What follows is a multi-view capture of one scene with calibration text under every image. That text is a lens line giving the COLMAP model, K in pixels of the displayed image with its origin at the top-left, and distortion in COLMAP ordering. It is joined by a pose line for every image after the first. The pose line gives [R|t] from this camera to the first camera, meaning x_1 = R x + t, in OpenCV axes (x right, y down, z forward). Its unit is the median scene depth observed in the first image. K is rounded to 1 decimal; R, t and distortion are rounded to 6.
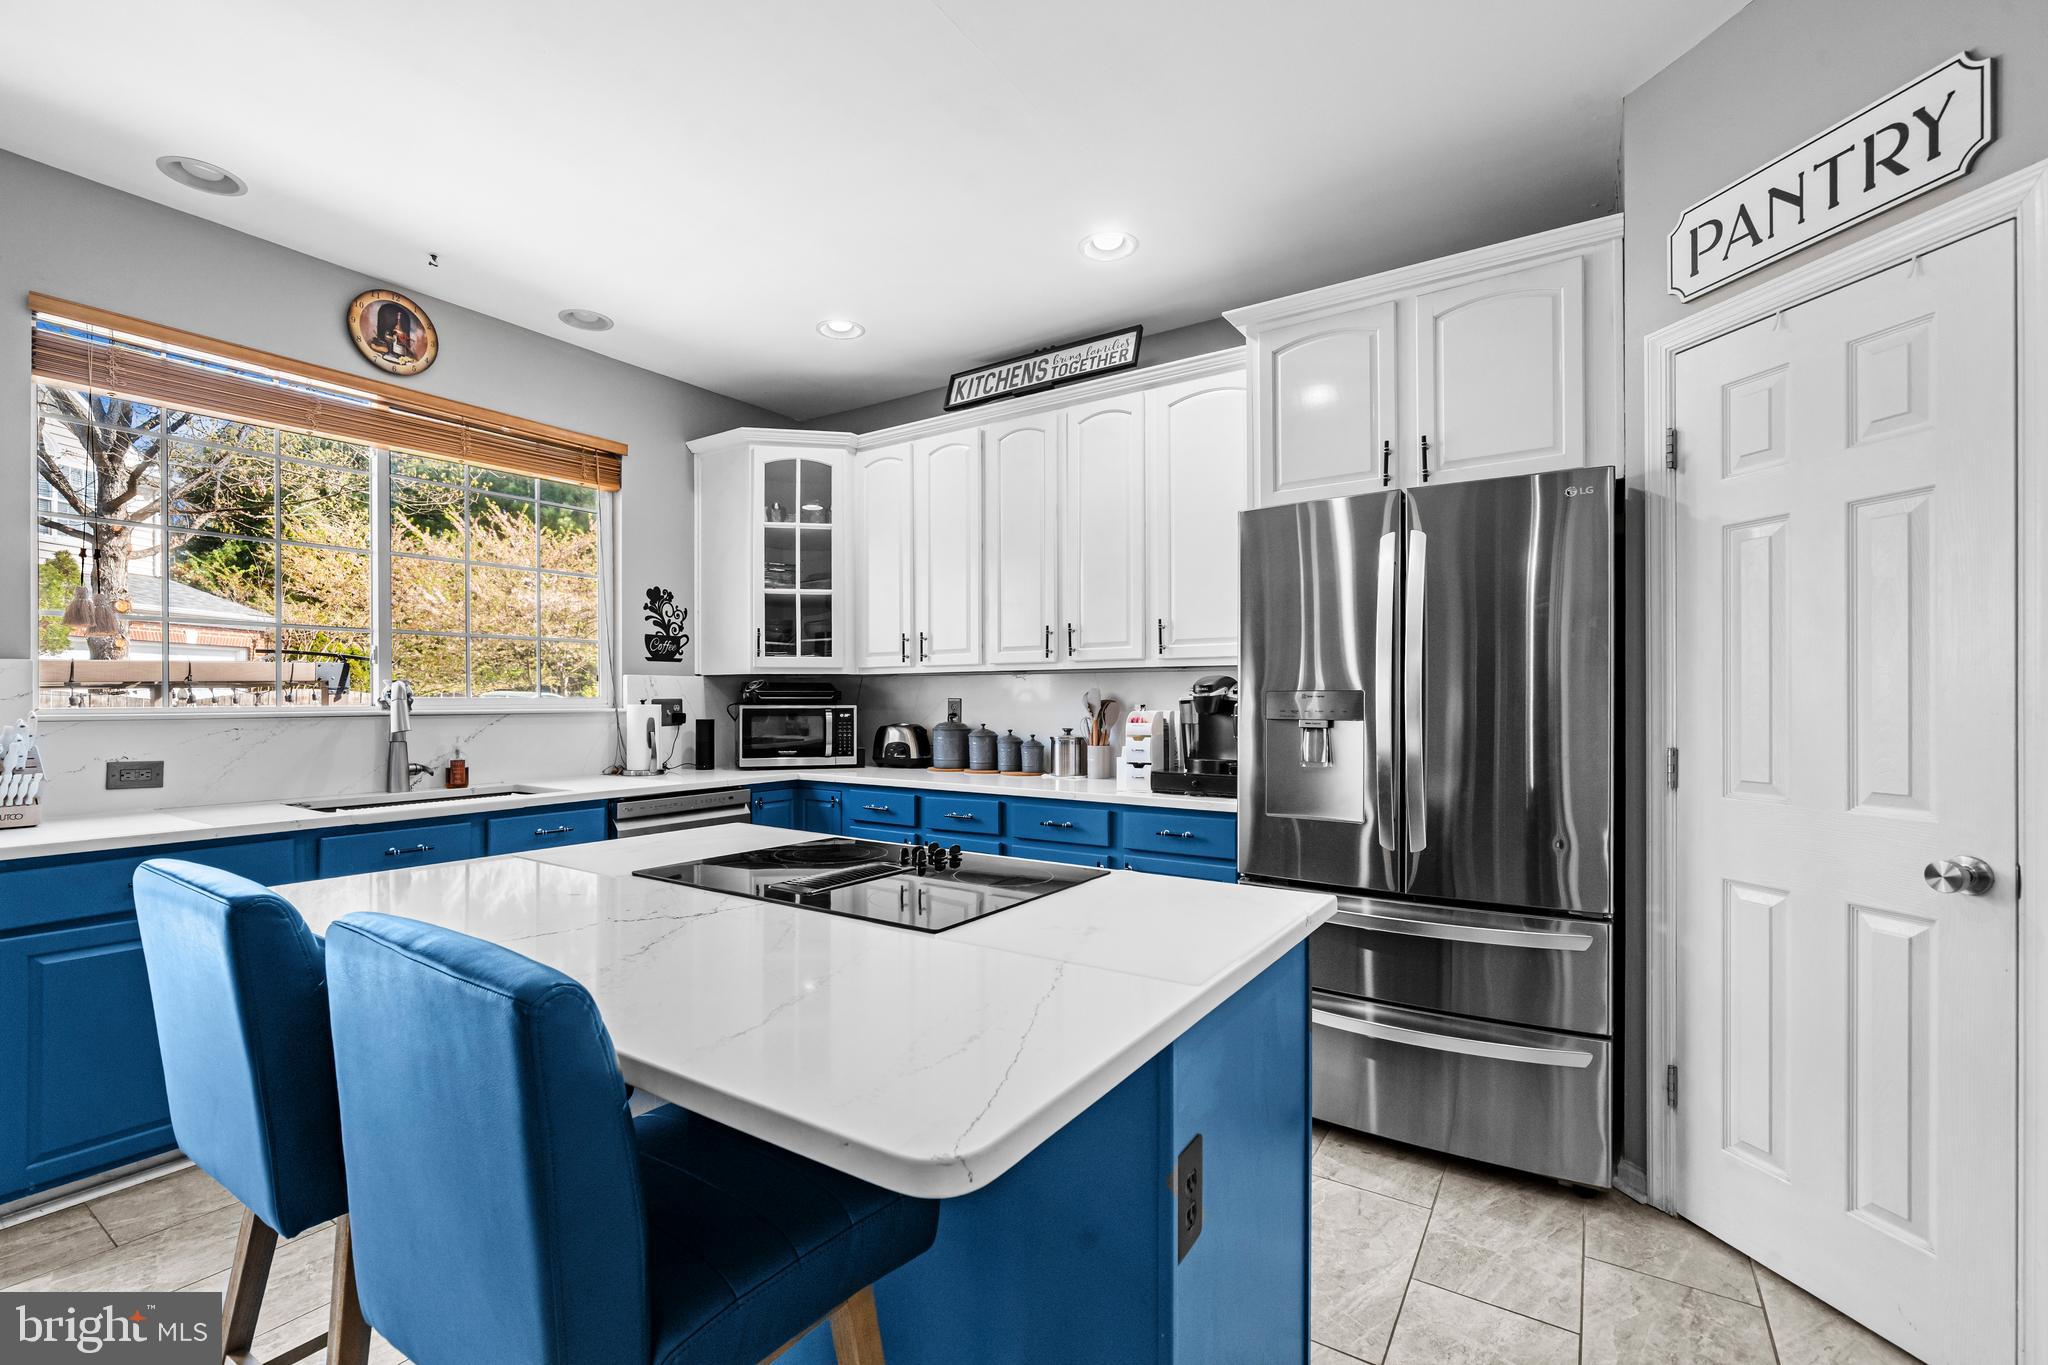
lens RADIAL K [[890.0, 0, 1003.5], [0, 890.0, 699.5], [0, 0, 1]] dist [0.000272, -0.000283]
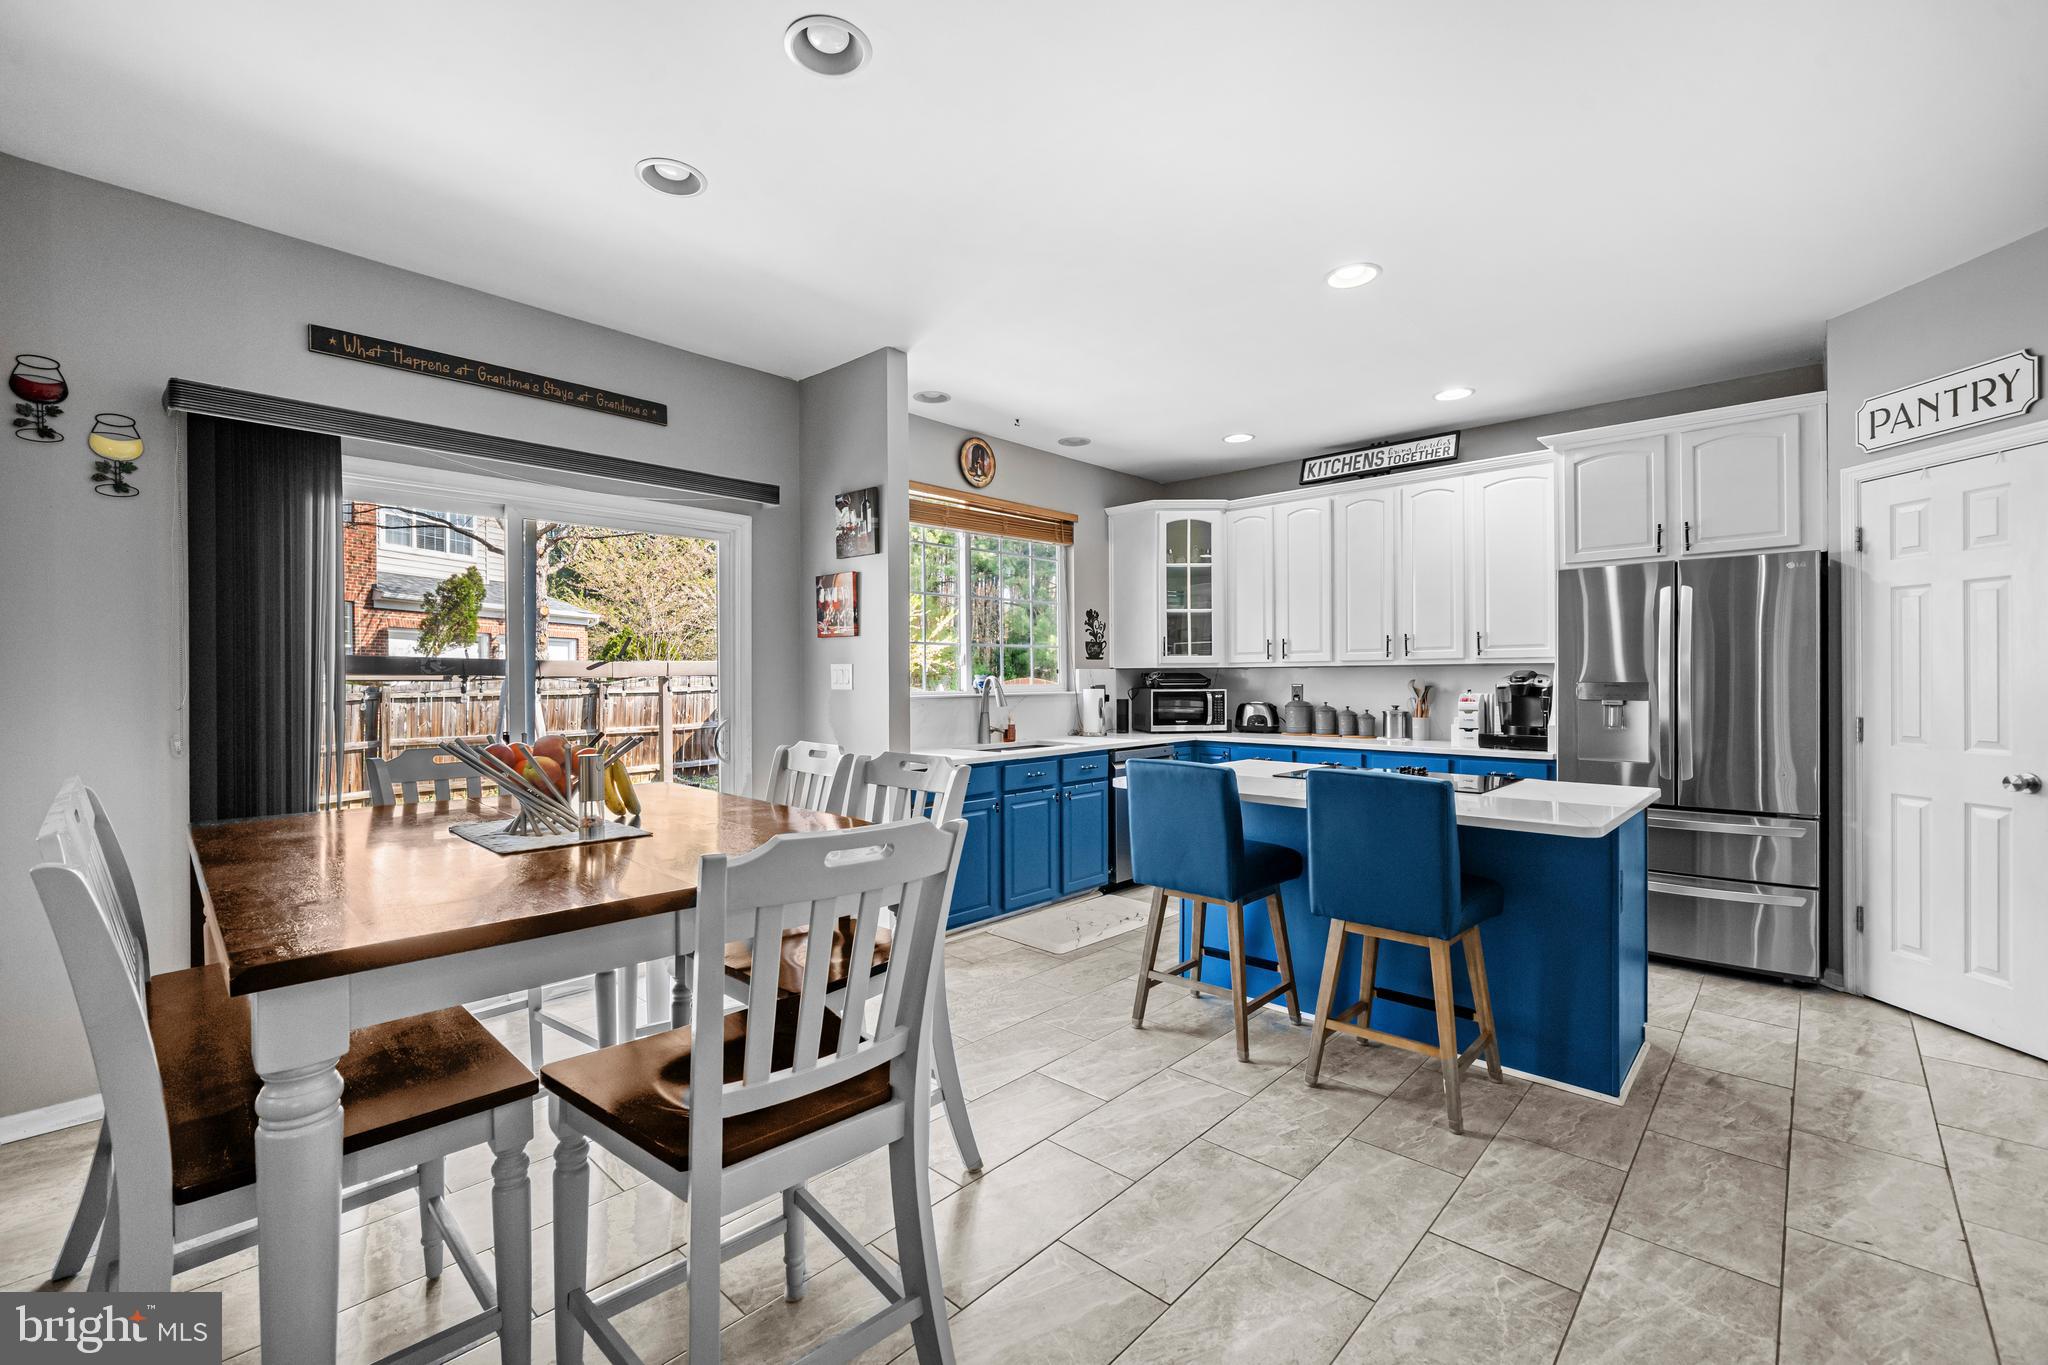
lens RADIAL K [[870.6, 0, 1015.6], [0, 870.6, 679.0], [0, 0, 1]] dist [-0.001263, 0.000237]
pose [[0.987466, -0.003077, -0.157803, -0.351472], [0.003321, 0.999994, 0.001284, -0.015867], [0.157798, -0.001792, 0.987470, -0.545430]]
